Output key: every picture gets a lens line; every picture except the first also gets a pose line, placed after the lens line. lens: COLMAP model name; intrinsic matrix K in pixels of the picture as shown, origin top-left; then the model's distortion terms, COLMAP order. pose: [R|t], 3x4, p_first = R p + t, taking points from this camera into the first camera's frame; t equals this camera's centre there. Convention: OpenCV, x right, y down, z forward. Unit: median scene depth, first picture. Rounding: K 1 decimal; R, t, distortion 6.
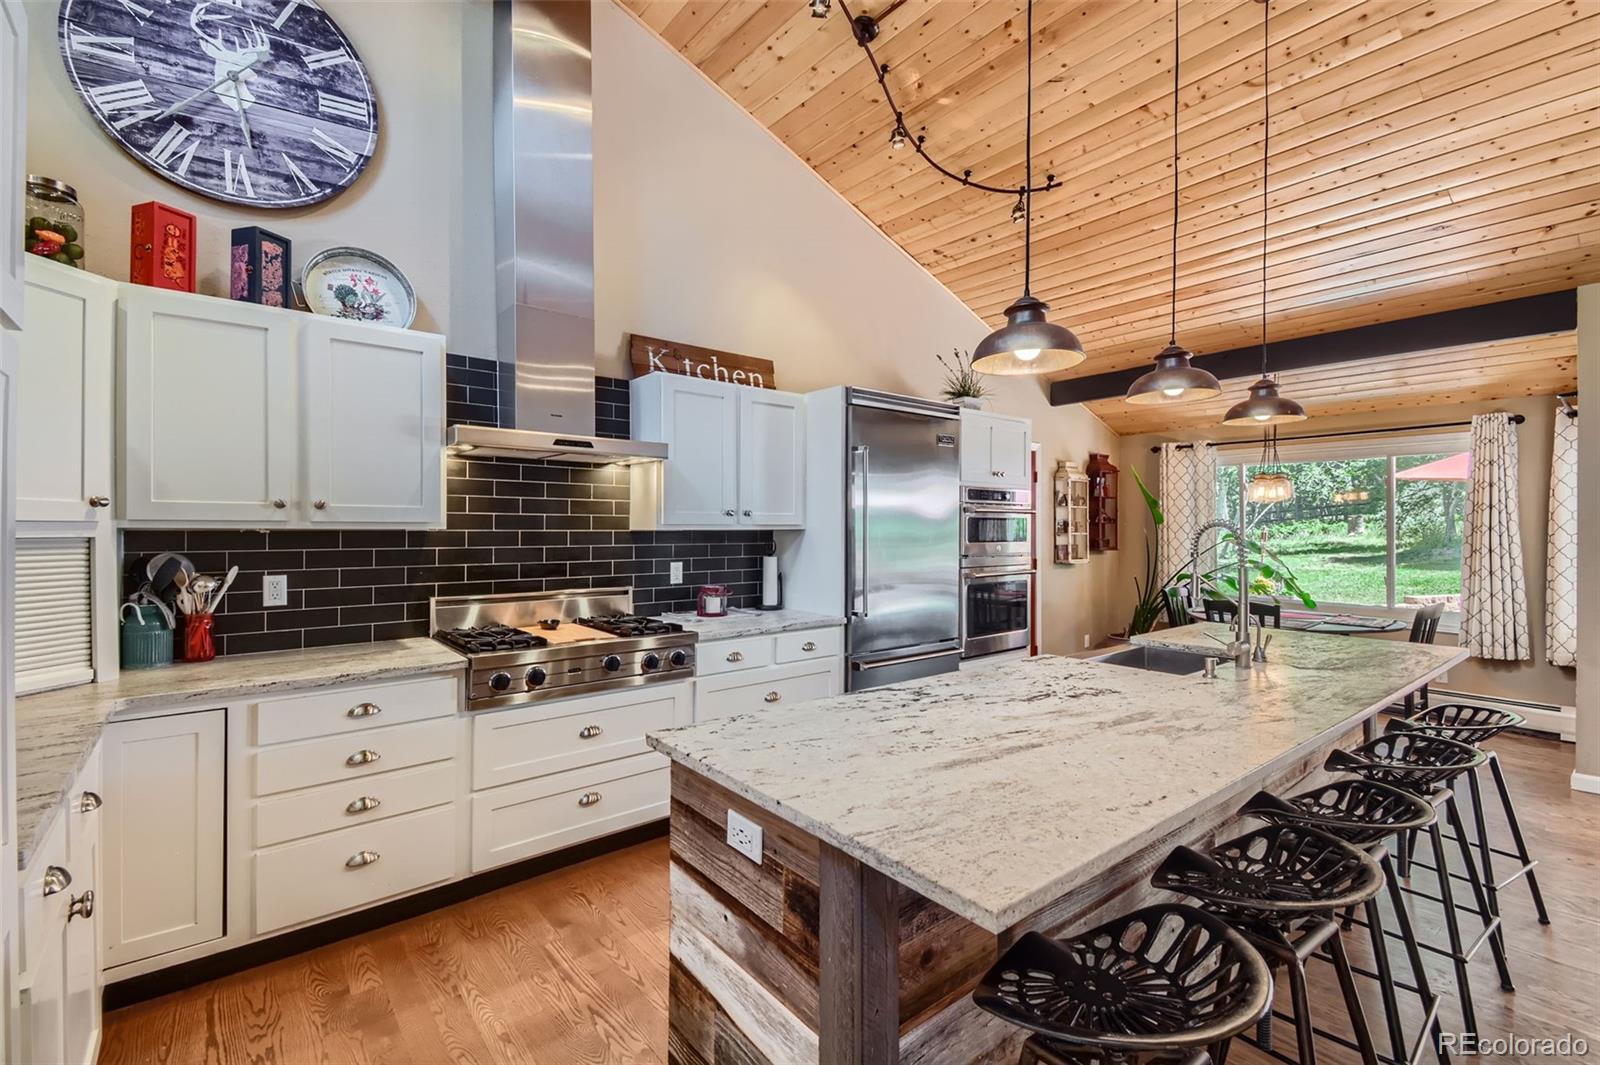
lens RADIAL K [[700.5, 0, 802.7], [0, 700.5, 536.6], [0, 0, 1]] dist [0.020630, -0.004424]
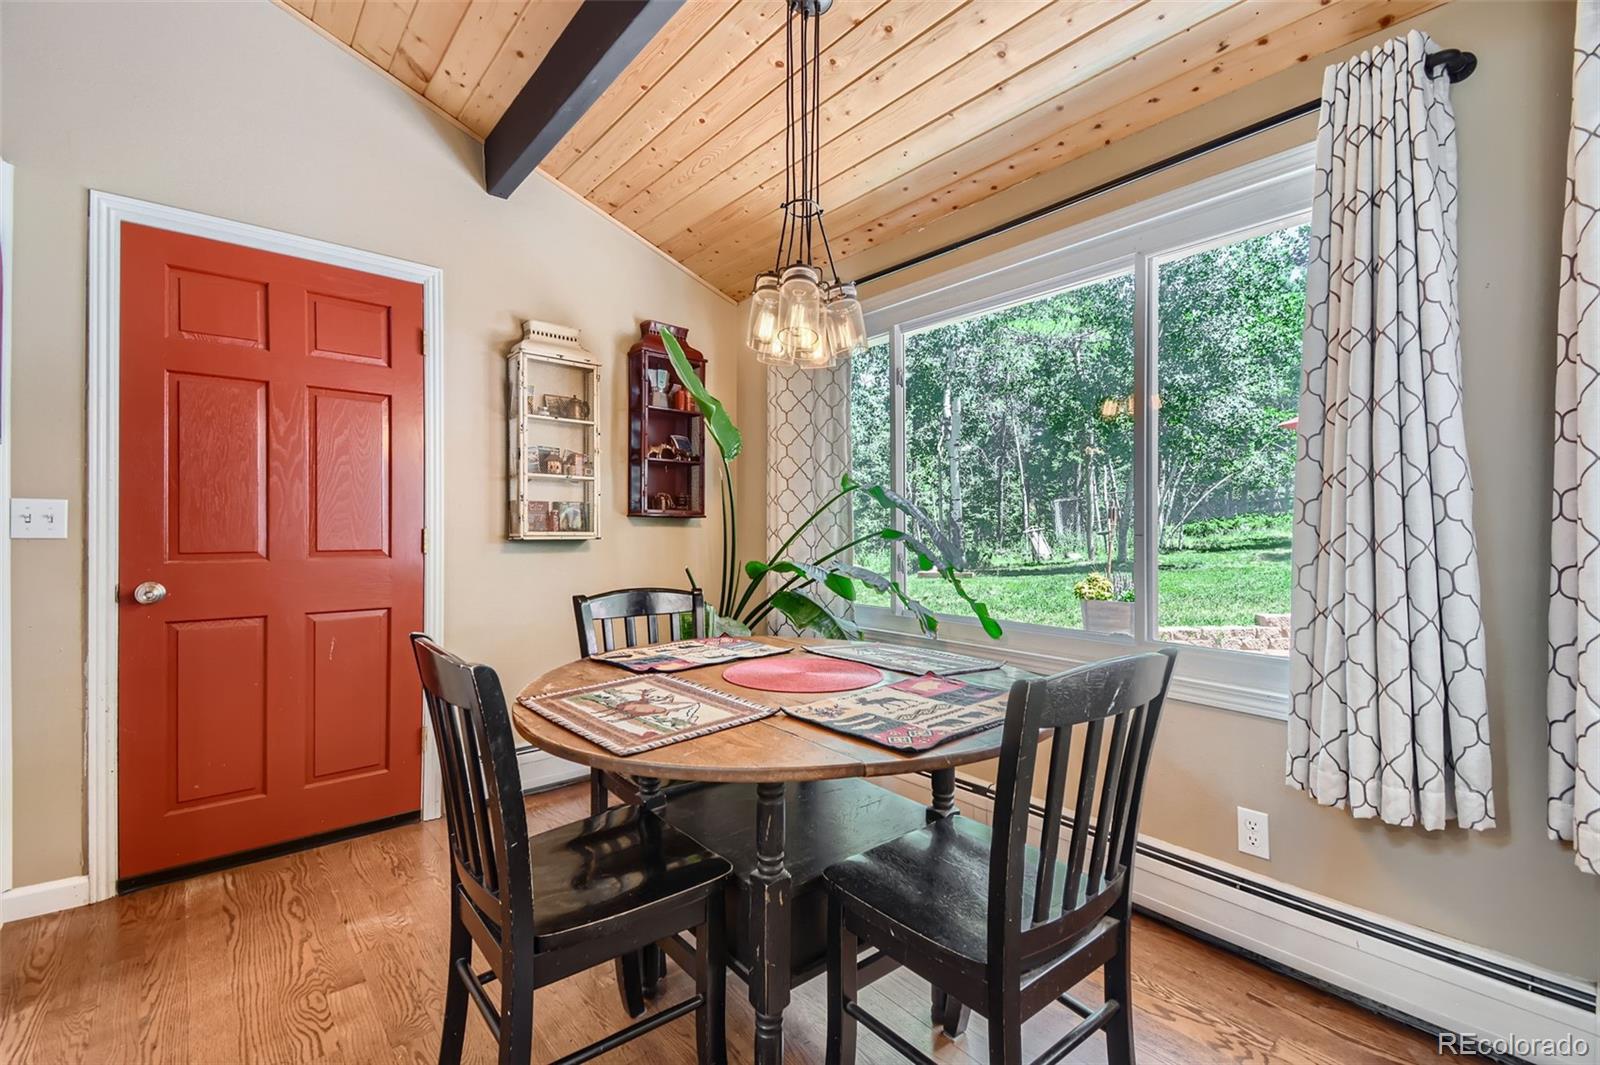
lens RADIAL K [[700.5, 0, 794.5], [0, 700.5, 530.3], [0, 0, 1]] dist [0.020630, -0.004424]
pose [[0.999811, 0.002643, 0.019265, 0.706601], [-0.002456, 0.999950, -0.009695, 0.048710], [-0.019289, 0.009646, 0.999767, 0.692278]]
